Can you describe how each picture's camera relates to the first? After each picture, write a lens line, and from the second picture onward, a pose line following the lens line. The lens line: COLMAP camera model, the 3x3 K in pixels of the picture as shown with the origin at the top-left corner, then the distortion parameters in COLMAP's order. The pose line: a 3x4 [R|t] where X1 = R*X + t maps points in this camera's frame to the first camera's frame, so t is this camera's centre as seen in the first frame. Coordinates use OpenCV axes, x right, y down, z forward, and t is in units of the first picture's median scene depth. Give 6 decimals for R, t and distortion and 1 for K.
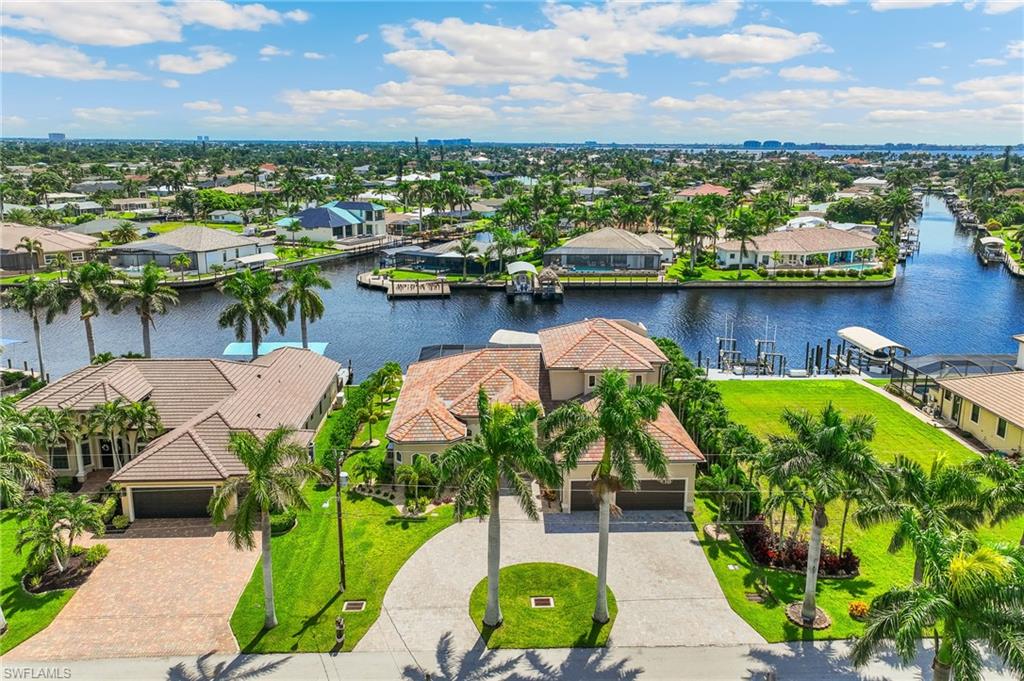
lens RADIAL K [[722.4, 0, 510.5], [0, 722.4, 300.7], [0, 0, 1]] dist [0.024278, -0.007462]
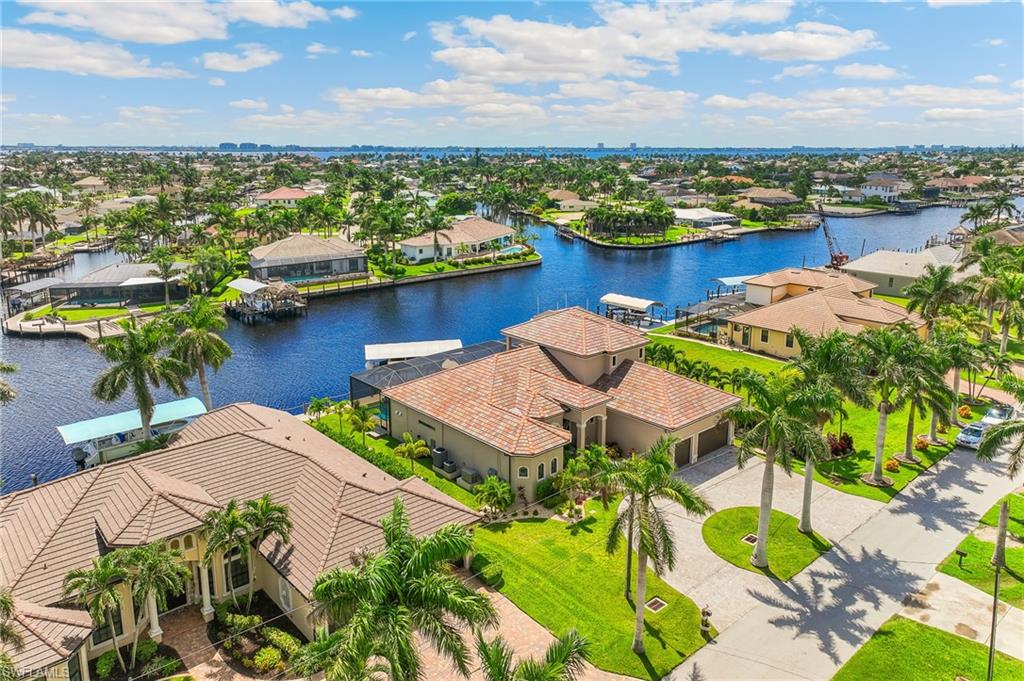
lens RADIAL K [[722.4, 0, 510.1], [0, 722.4, 332.6], [0, 0, 1]] dist [0.024278, -0.007462]
pose [[0.771519, -0.165805, 0.614221, -0.557641], [0.141873, 0.985970, 0.087951, -0.040200], [-0.620186, 0.019285, 0.784218, 0.201207]]
